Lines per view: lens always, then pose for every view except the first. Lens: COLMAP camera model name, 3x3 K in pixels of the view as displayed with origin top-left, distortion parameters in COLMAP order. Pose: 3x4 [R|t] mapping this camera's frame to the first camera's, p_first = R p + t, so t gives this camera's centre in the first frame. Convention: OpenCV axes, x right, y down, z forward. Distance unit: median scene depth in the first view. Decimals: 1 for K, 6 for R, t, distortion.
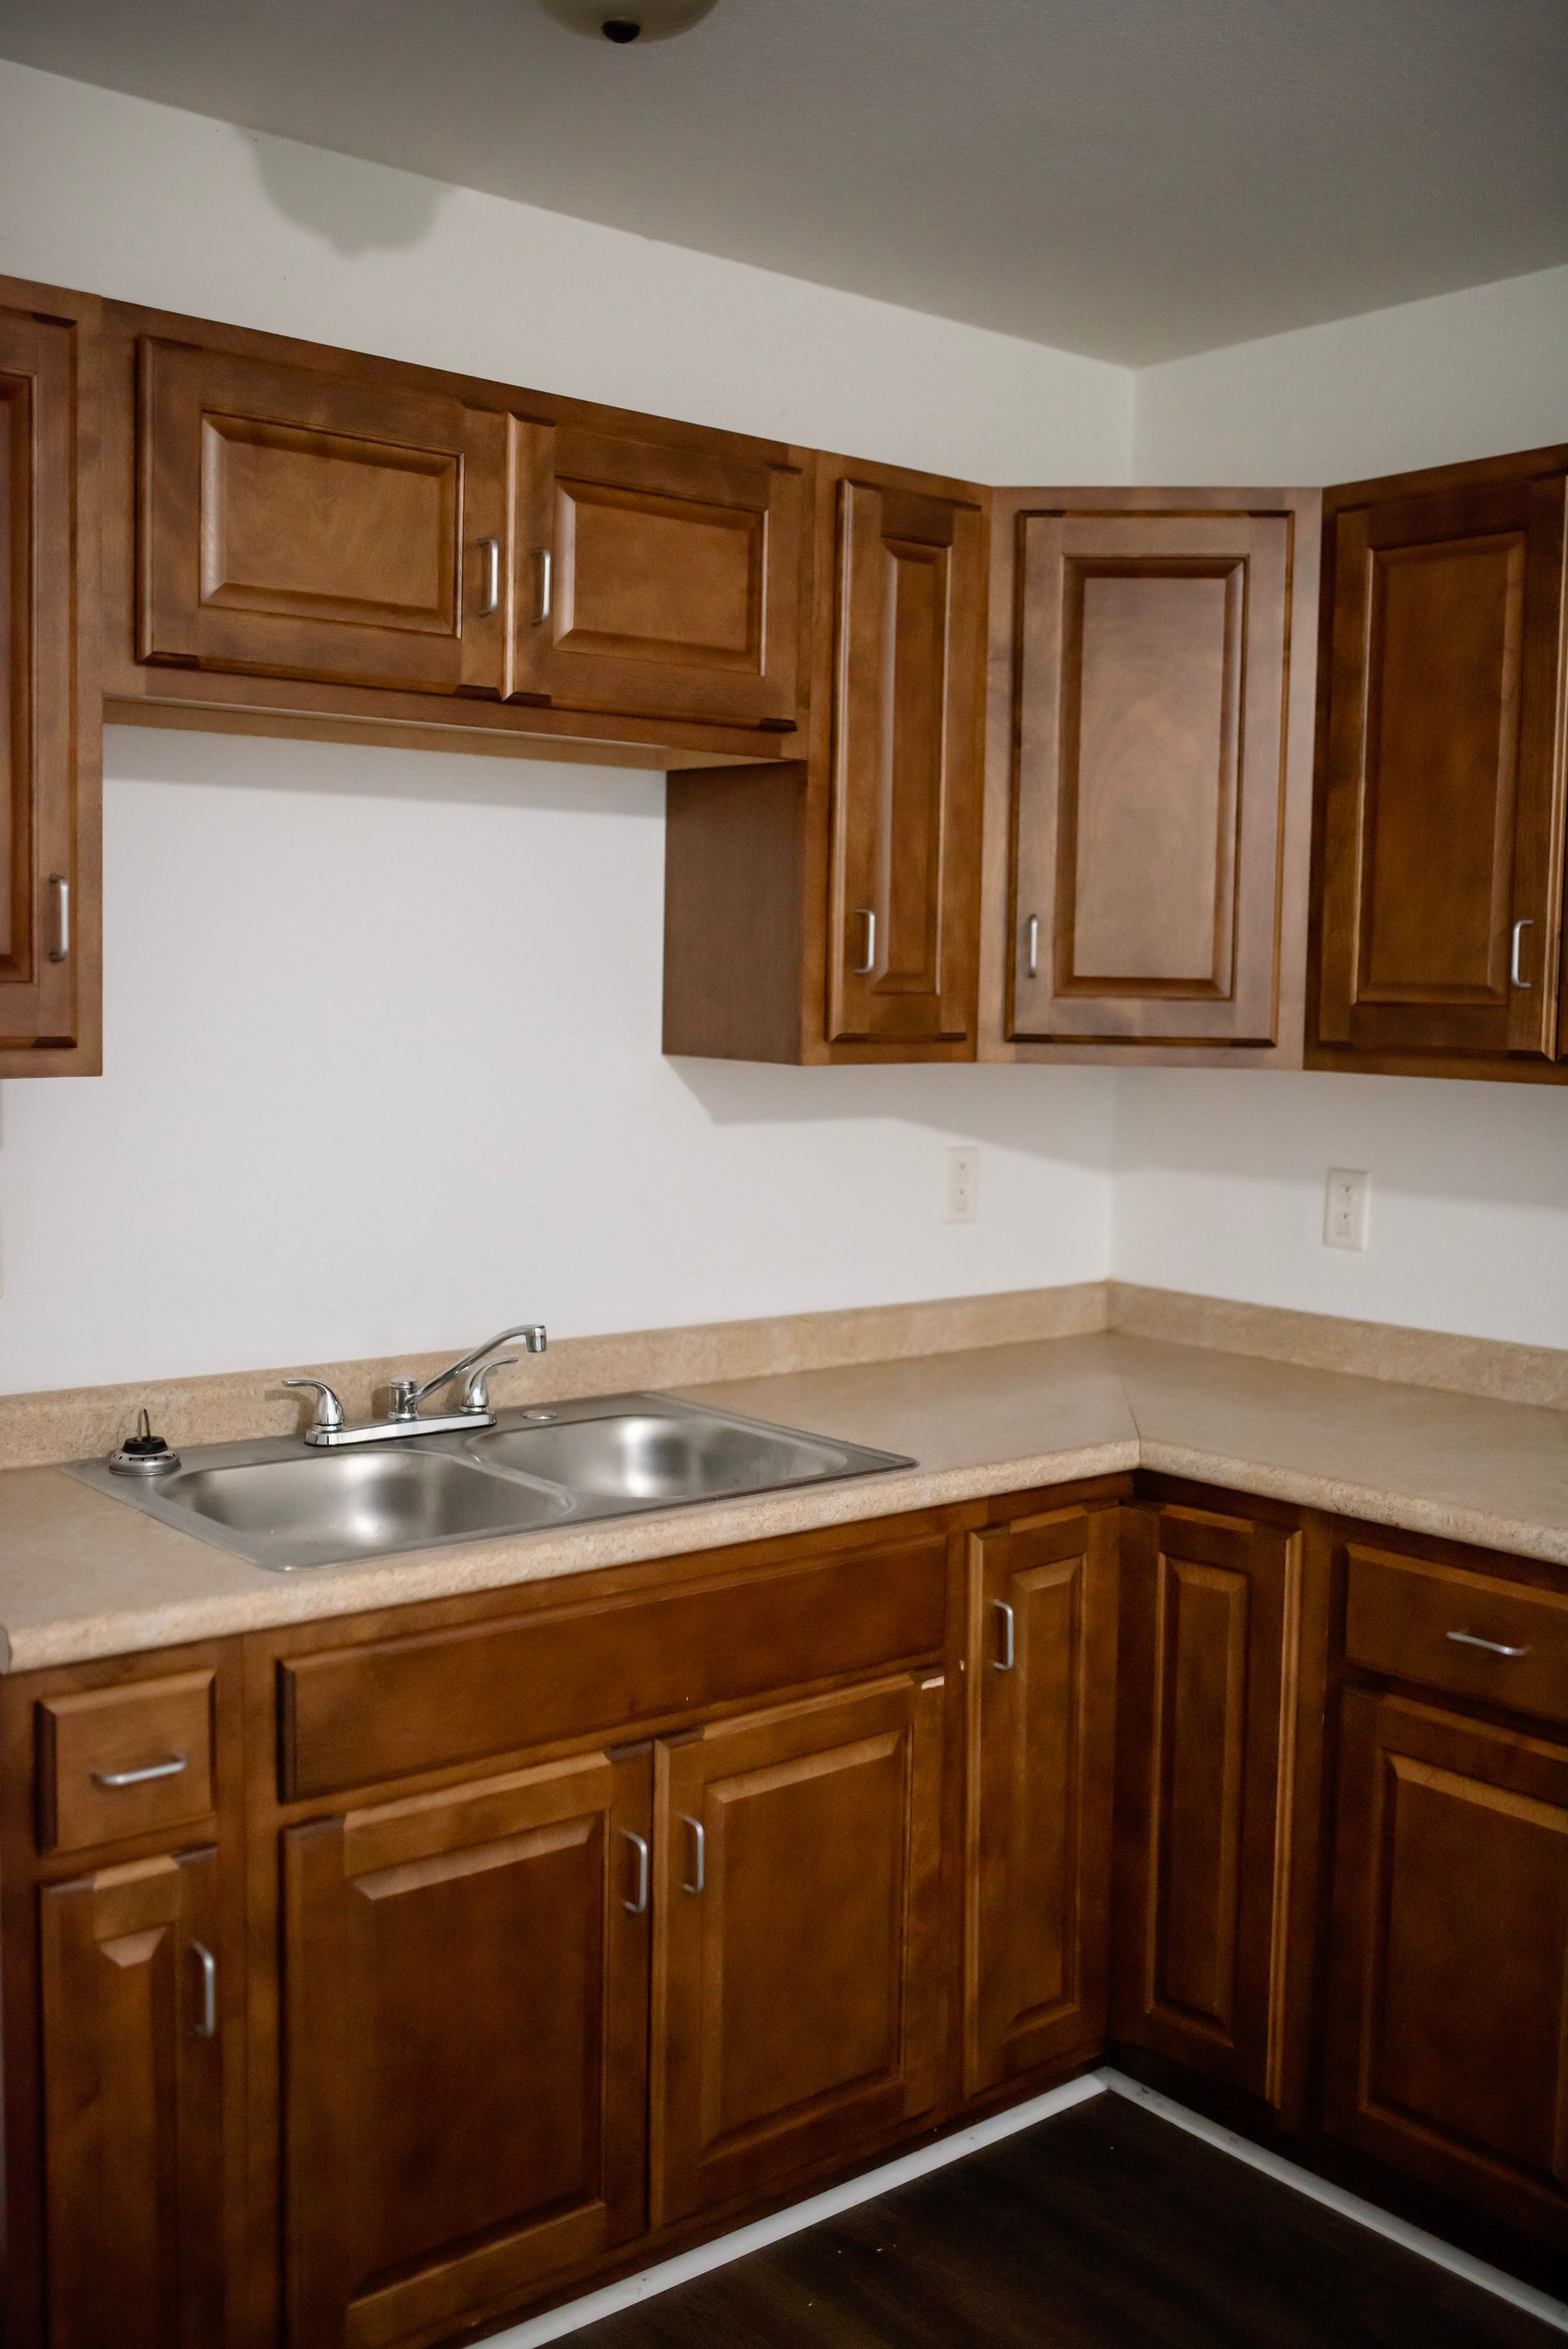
lens RADIAL K [[2219.7, 0, 788.8], [0, 2219.7, 1191.3], [0, 0, 1]] dist [-0.009888, 0.000000]
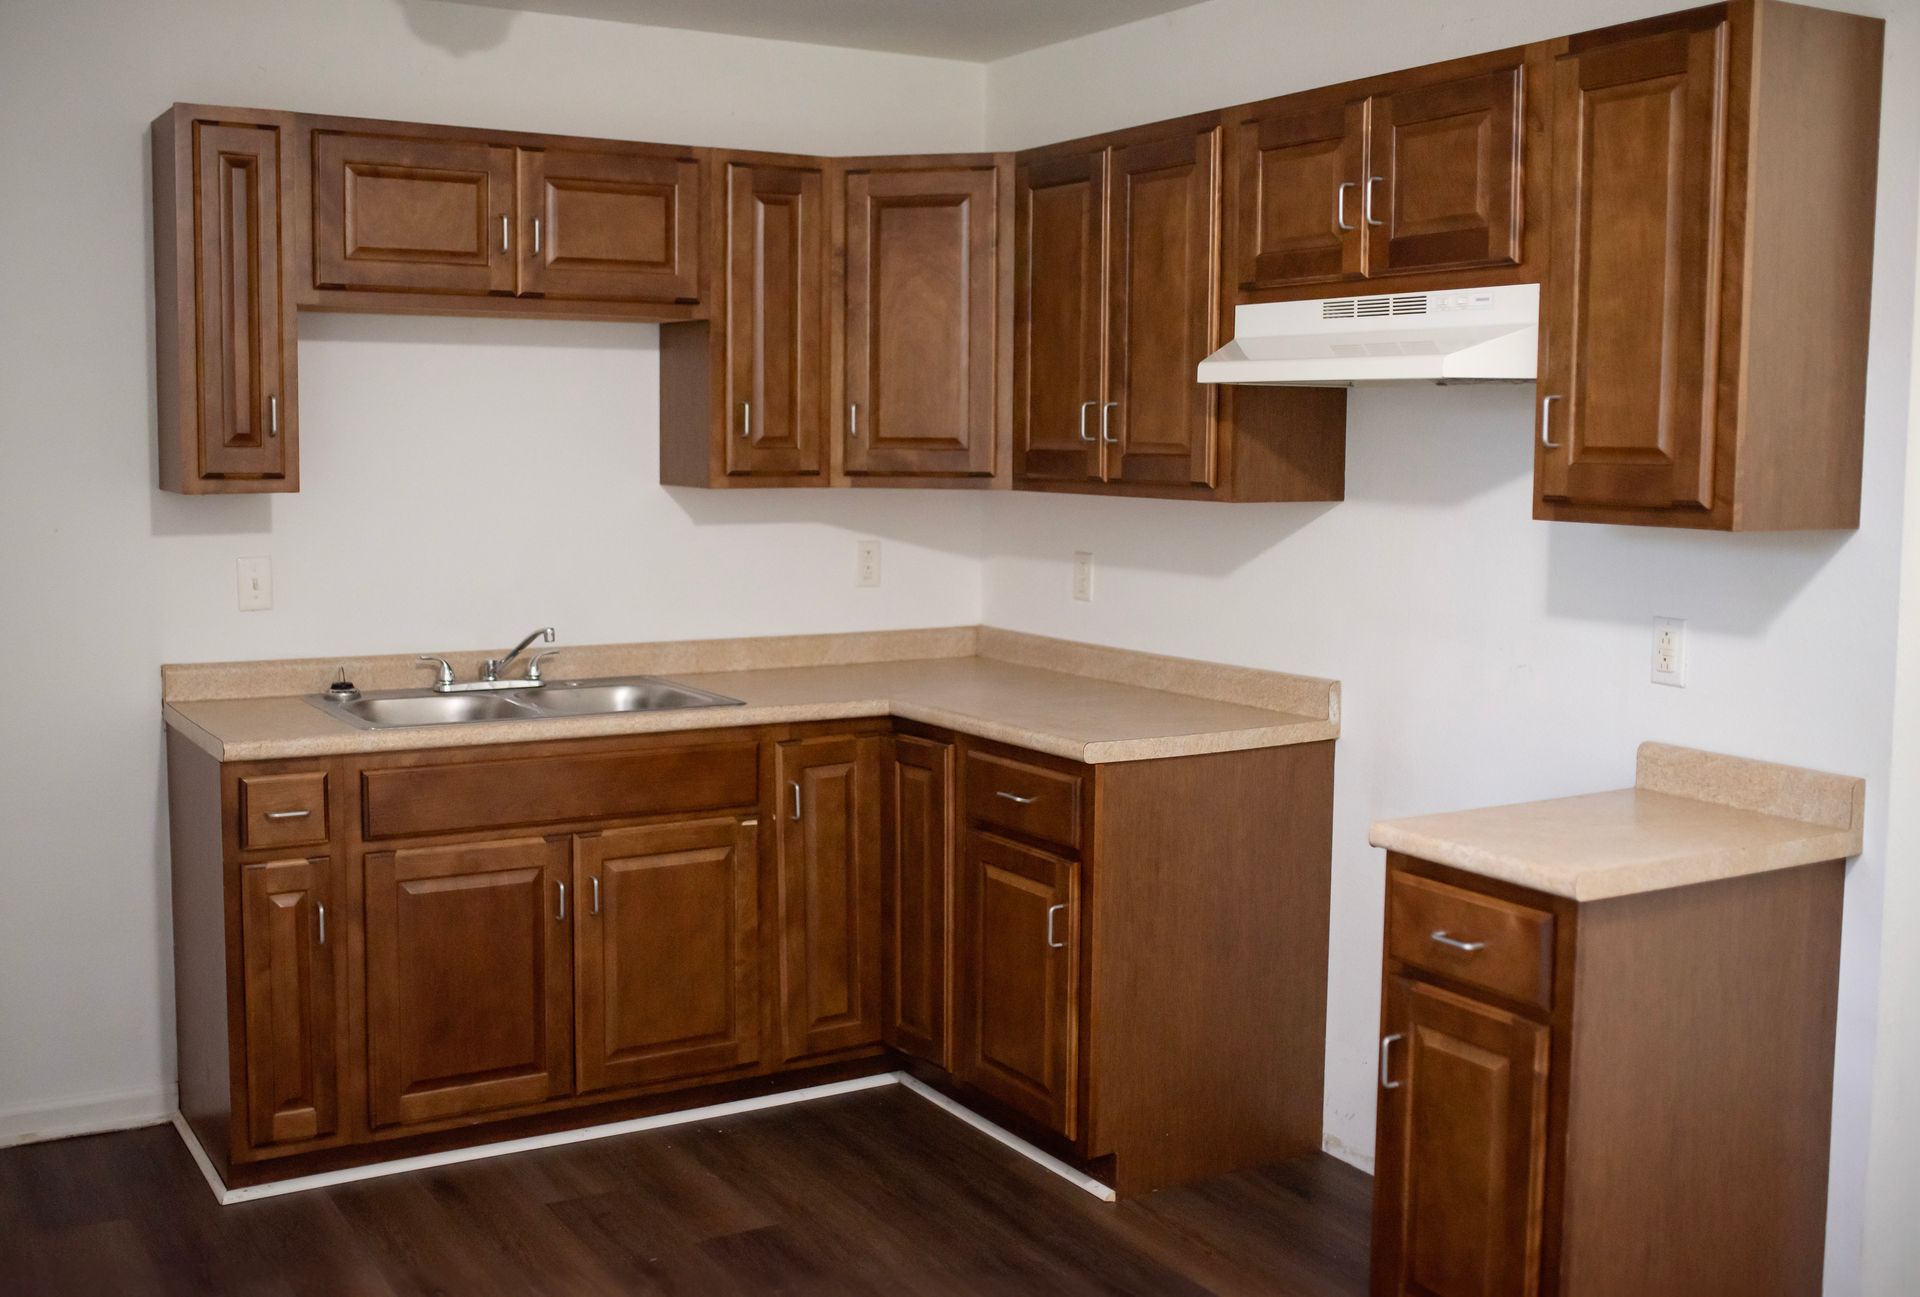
lens RADIAL K [[2069.9, 0, 956.5], [0, 2069.9, 634.5], [0, 0, 1]] dist [-0.000029, 0.000000]
pose [[0.985038, 0.004984, -0.172264, 0.521397], [-0.005347, 0.999984, -0.001646, 0.066708], [0.172253, 0.002543, 0.985049, -0.650901]]
